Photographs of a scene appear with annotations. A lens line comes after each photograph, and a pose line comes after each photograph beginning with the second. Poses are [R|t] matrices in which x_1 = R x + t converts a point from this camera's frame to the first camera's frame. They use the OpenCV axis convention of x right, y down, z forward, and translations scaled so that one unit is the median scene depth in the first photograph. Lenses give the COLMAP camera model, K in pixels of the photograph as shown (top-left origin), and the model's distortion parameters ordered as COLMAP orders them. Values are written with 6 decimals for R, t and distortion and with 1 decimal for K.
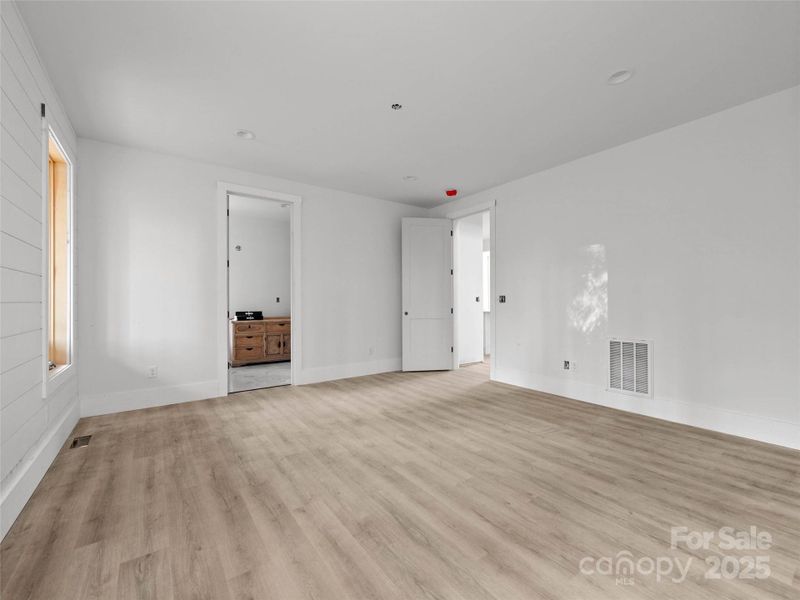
lens RADIAL K [[315.0, 0, 391.2], [0, 315.0, 300.6], [0, 0, 1]] dist [-0.000434, -0.000056]
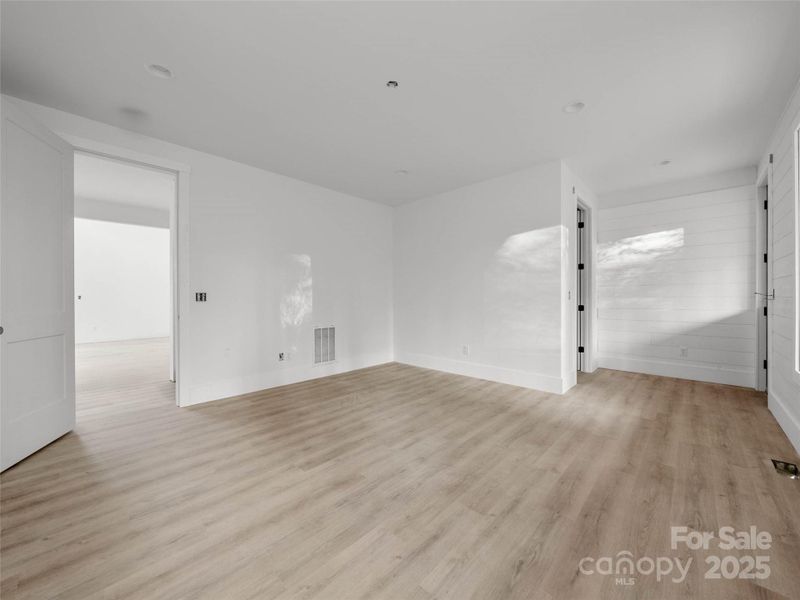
lens RADIAL K [[315.0, 0, 391.2], [0, 315.0, 300.6], [0, 0, 1]] dist [-0.000434, -0.000056]
pose [[-0.152489, -0.004988, 0.988293, -0.801566], [0.001787, 0.999984, 0.005322, -0.000602], [-0.988304, 0.002578, -0.152478, 1.041143]]
